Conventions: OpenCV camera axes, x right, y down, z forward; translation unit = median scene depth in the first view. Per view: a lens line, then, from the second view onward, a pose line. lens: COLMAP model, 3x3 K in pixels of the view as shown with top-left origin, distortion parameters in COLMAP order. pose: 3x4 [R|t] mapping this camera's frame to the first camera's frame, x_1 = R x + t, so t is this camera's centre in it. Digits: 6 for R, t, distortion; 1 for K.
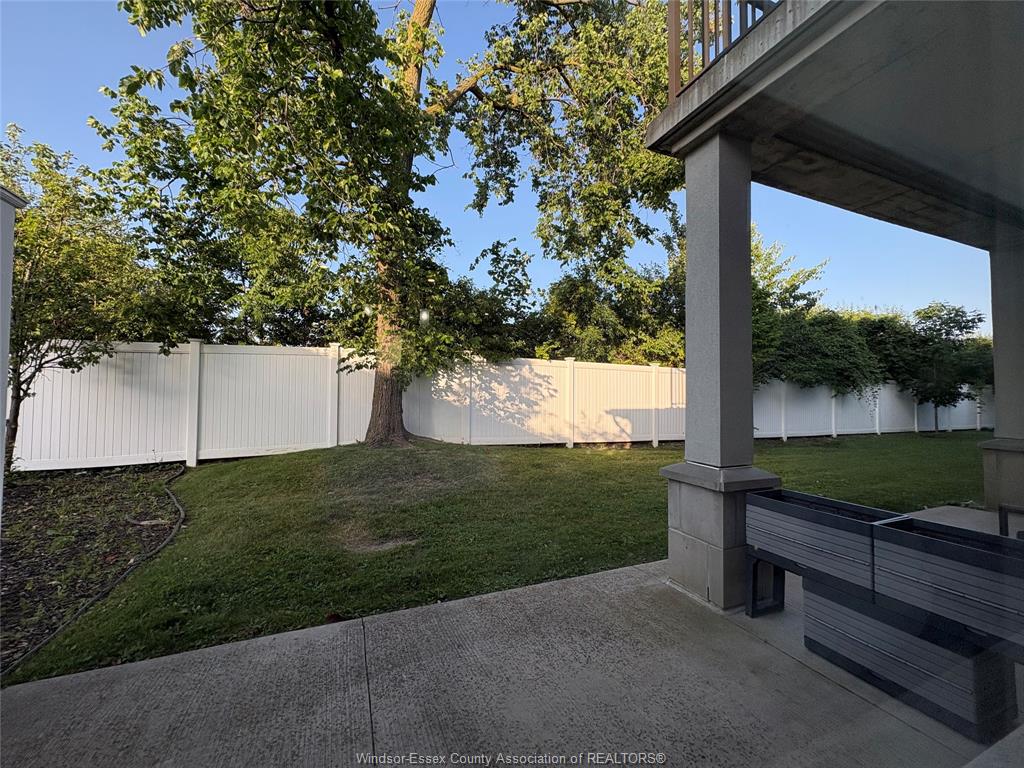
lens RADIAL K [[408.2, 0, 512.3], [0, 408.2, 382.6], [0, 0, 1]] dist [0.000461, 0.000102]
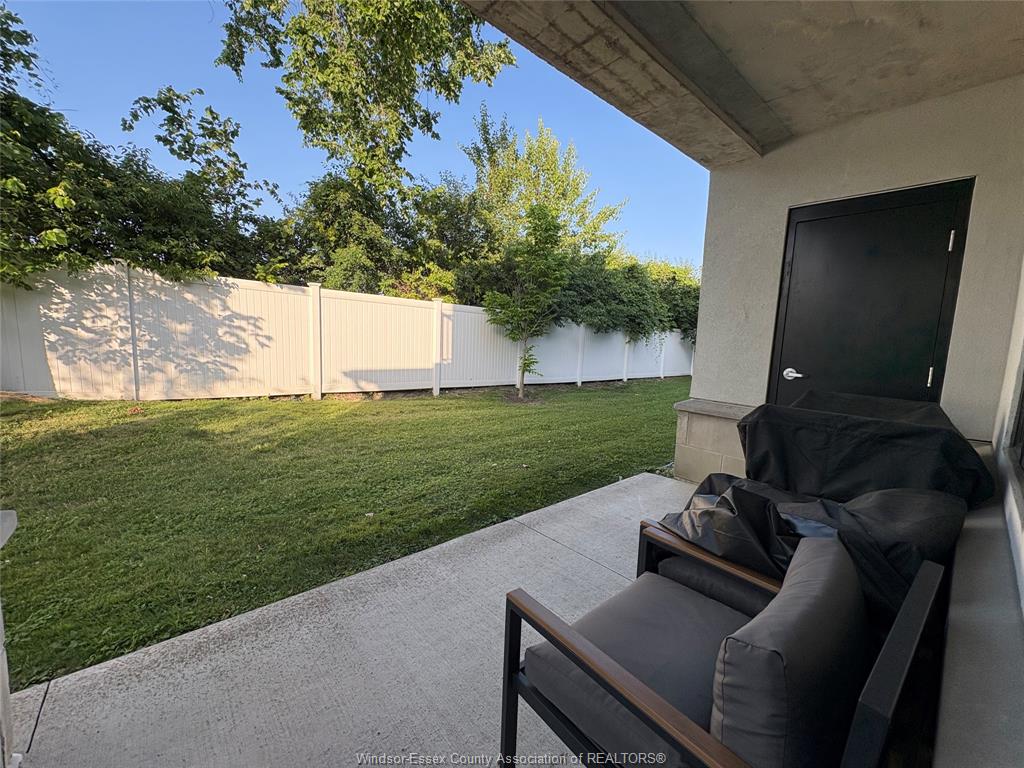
lens RADIAL K [[408.2, 0, 512.3], [0, 408.2, 382.6], [0, 0, 1]] dist [0.000461, 0.000102]
pose [[0.948893, -0.004068, 0.315571, 0.215535], [-0.043990, 0.988451, 0.145013, -0.003436], [-0.312516, -0.151484, 0.937756, 0.121808]]
